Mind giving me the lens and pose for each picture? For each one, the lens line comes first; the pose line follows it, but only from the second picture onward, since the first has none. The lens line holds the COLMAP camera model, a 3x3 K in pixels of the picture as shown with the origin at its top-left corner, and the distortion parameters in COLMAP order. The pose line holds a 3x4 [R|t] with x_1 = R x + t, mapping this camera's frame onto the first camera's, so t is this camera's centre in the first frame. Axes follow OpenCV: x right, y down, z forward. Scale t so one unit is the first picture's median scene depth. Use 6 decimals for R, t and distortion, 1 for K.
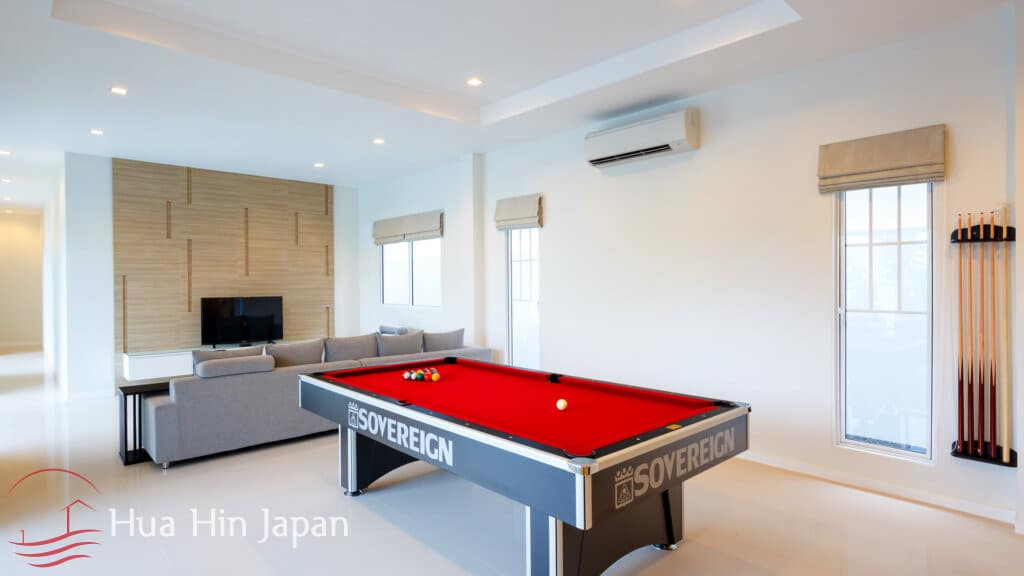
lens RADIAL K [[544.2, 0, 512.0], [0, 544.2, 288.0], [0, 0, 1]] dist [0.001019, 0.001459]
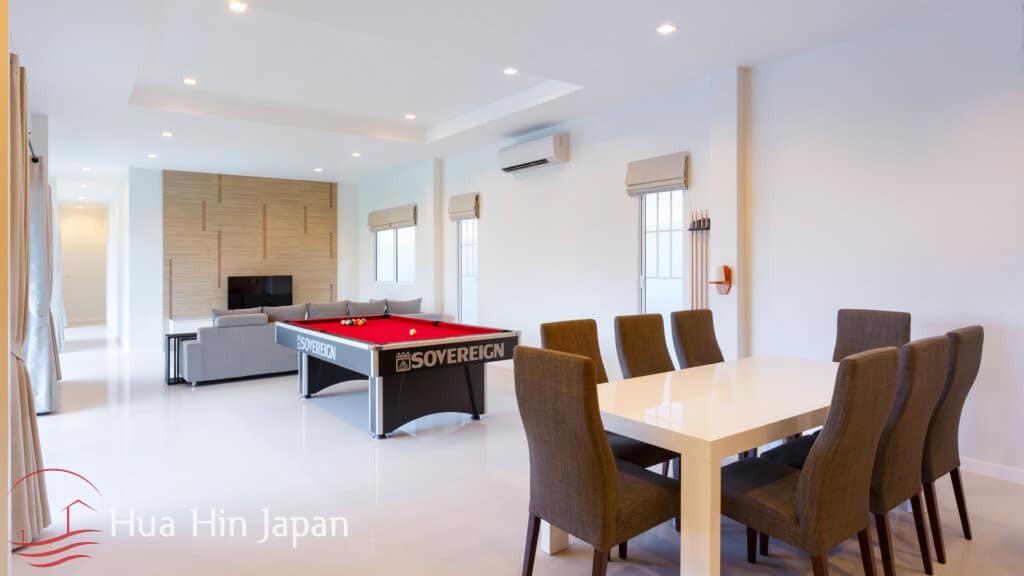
lens RADIAL K [[598.5, 0, 518.7], [0, 598.5, 252.6], [0, 0, 1]] dist [0.025842, -0.001091]
pose [[0.994865, -0.011600, -0.100545, 0.296825], [0.008499, 0.999477, -0.031215, 0.014248], [0.100855, 0.030200, 0.994443, -0.399481]]
